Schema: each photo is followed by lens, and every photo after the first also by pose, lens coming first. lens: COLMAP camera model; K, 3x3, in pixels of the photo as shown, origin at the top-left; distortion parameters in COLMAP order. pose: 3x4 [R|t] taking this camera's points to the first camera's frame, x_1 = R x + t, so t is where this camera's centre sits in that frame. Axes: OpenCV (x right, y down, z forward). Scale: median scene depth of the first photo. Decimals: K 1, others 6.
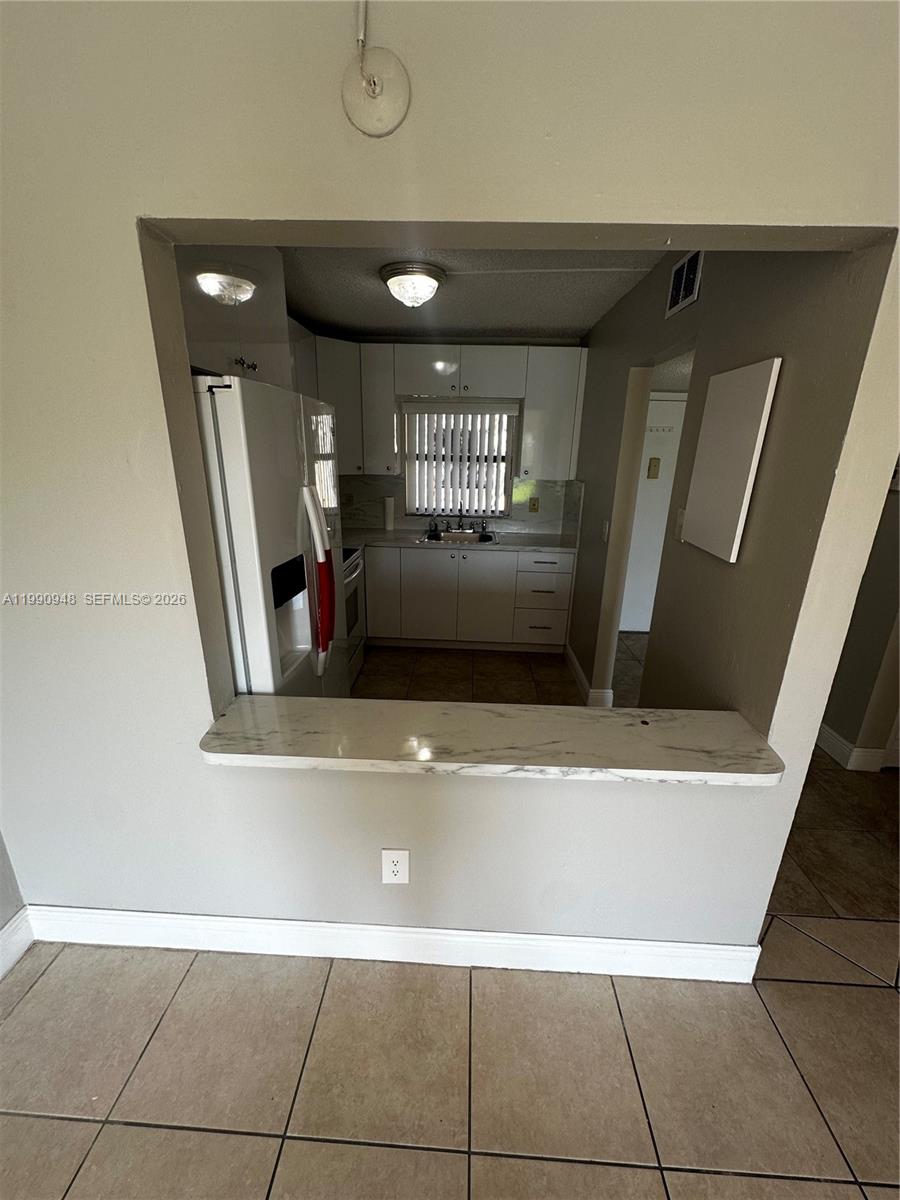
lens RADIAL K [[479.5, 0, 448.9], [0, 479.5, 601.1], [0, 0, 1]] dist [0.000632, -0.000128]
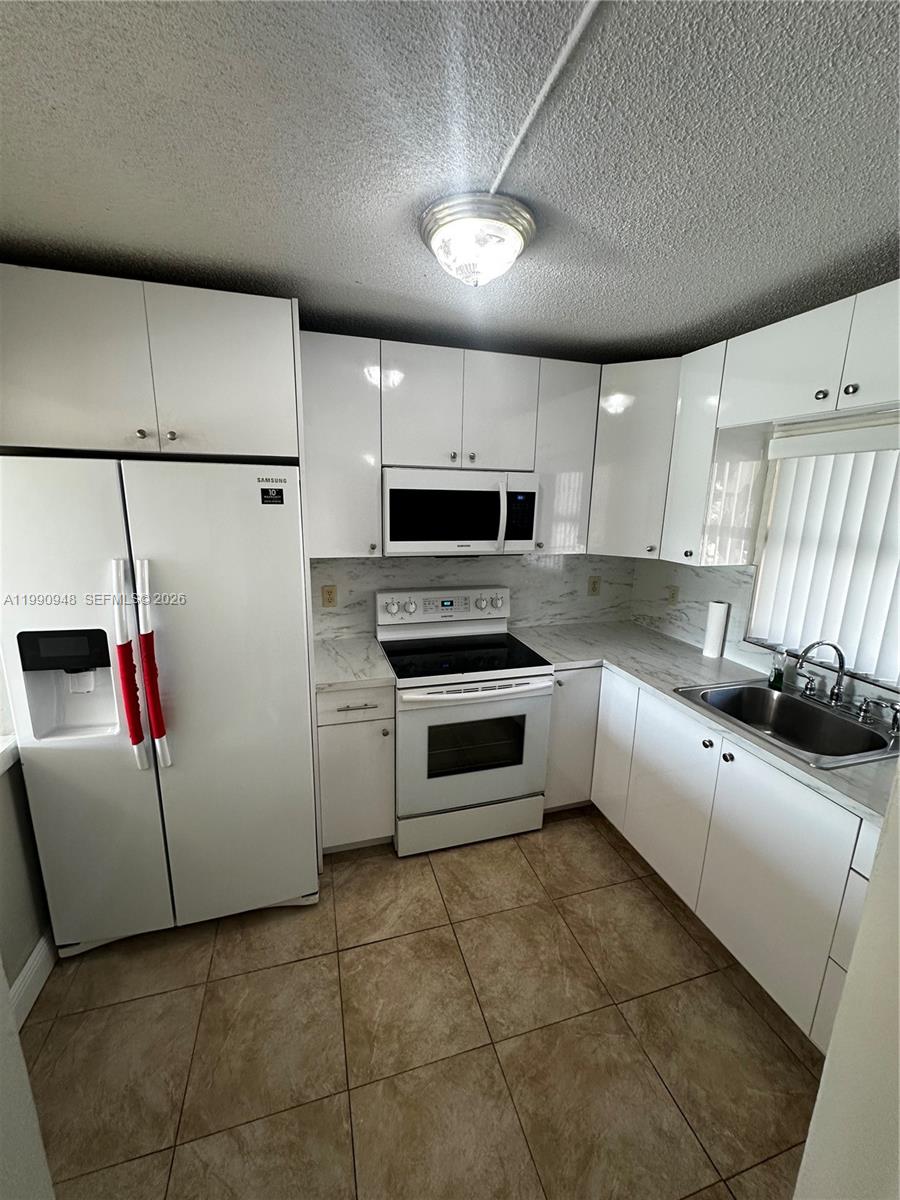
lens RADIAL K [[479.5, 0, 448.9], [0, 479.5, 601.1], [0, 0, 1]] dist [0.000632, -0.000128]
pose [[0.339803, 0.193741, -0.920325, 0.320165], [-0.305669, 0.948178, 0.086745, -0.184275], [0.889438, 0.251839, 0.381415, 0.534778]]
